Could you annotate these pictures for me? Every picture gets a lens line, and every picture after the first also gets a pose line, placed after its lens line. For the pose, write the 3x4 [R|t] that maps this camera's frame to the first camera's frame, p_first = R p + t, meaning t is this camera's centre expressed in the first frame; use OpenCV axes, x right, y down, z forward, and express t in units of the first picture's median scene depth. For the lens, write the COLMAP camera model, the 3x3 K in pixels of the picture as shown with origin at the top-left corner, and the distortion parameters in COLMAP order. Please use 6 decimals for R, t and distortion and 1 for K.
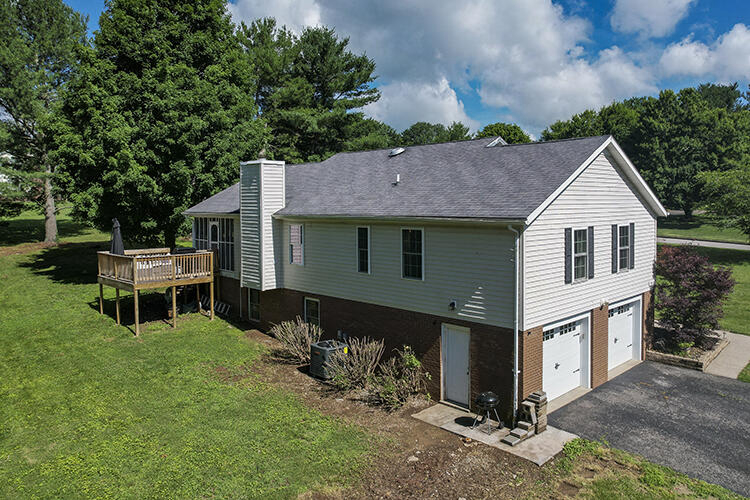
lens RADIAL K [[555.8, 0, 412.3], [0, 555.8, 220.3], [0, 0, 1]] dist [-0.040386, 0.001289]
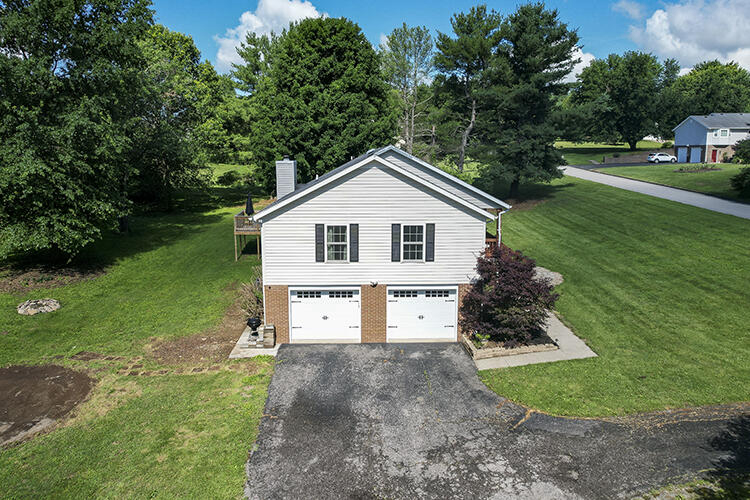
lens RADIAL K [[555.2, 0, 375.0], [0, 555.2, 250.0], [0, 0, 1]] dist [-0.041813, 0.000129]
pose [[0.710797, 0.125527, -0.692106, 1.186164], [-0.026541, 0.988033, 0.151941, -0.119955], [0.702896, -0.089630, 0.705623, 0.075751]]
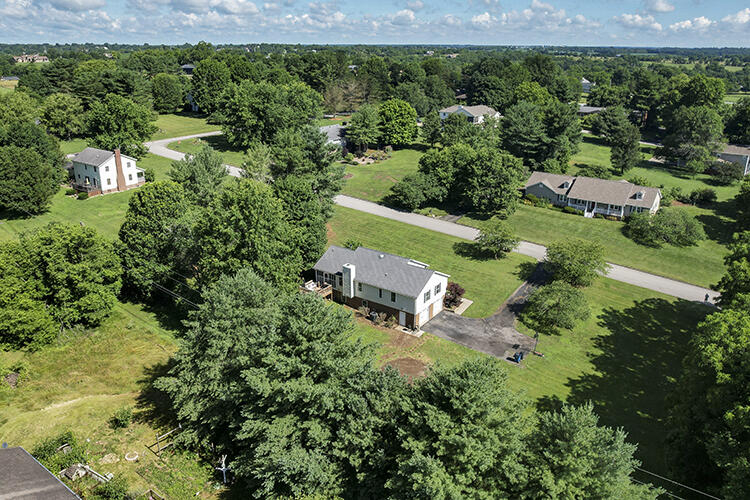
lens RADIAL K [[555.2, 0, 375.0], [0, 555.2, 250.0], [0, 0, 1]] dist [-0.041813, 0.000129]
pose [[0.988819, -0.044449, 0.142344, -0.752872], [-0.003528, 0.947304, 0.320318, -1.706063], [-0.149081, -0.317239, 0.936555, -3.062578]]
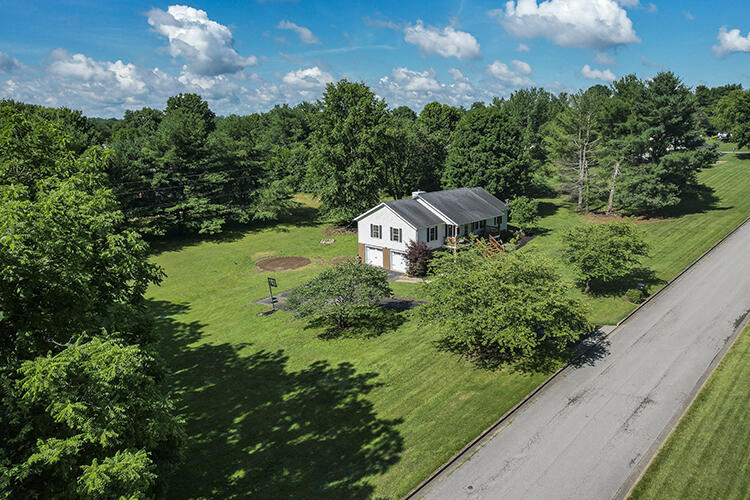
lens RADIAL K [[555.2, 0, 375.0], [0, 555.2, 250.0], [0, 0, 1]] dist [-0.041813, 0.000129]
pose [[0.024990, 0.217534, -0.975733, 3.778799], [-0.041442, 0.975424, 0.216403, -0.600692], [0.998828, 0.035029, 0.033391, 0.768080]]
